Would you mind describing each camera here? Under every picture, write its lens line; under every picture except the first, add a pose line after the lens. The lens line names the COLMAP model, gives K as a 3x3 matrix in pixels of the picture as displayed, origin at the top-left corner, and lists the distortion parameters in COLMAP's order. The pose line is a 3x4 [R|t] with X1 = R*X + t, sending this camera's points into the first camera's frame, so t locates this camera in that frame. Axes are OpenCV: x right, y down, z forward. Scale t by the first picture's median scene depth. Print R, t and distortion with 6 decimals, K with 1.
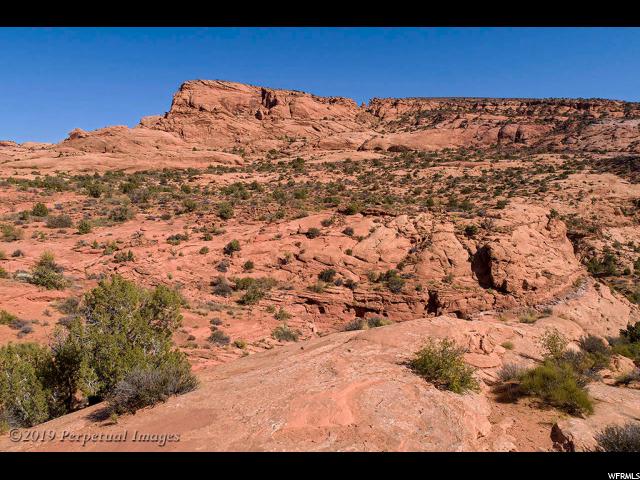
lens RADIAL K [[431.8, 0, 321.8], [0, 431.8, 238.6], [0, 0, 1]] dist [-0.003647, 0.006010]
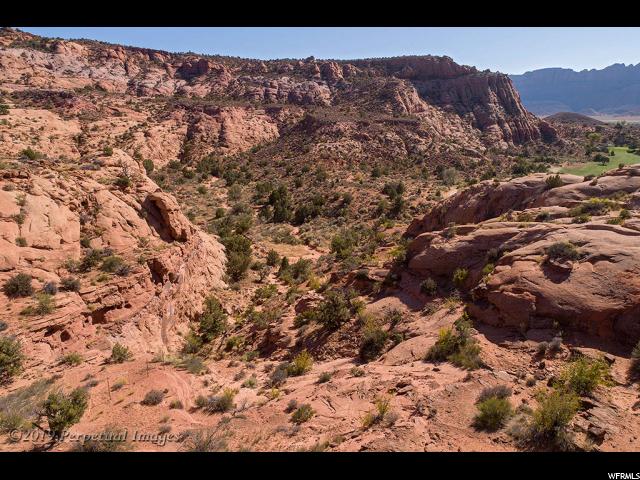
lens RADIAL K [[449.6, 0, 321.9], [0, 449.6, 238.4], [0, 0, 1]] dist [-0.004946, 0.007254]
pose [[0.303465, -0.245371, 0.920707, -0.060325], [0.116239, 0.968591, 0.219820, -0.010025], [-0.945726, 0.040314, 0.322455, 0.054586]]
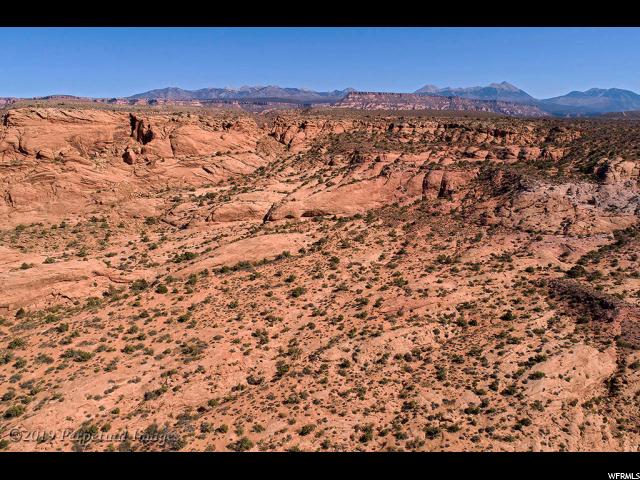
lens RADIAL K [[449.6, 0, 335.1], [0, 449.6, 234.5], [0, 0, 1]] dist [-0.004946, 0.007254]
pose [[0.966985, -0.049272, 0.250023, 0.001129], [0.025527, 0.994924, 0.097341, -0.219674], [-0.253550, -0.087745, 0.963334, 0.143744]]
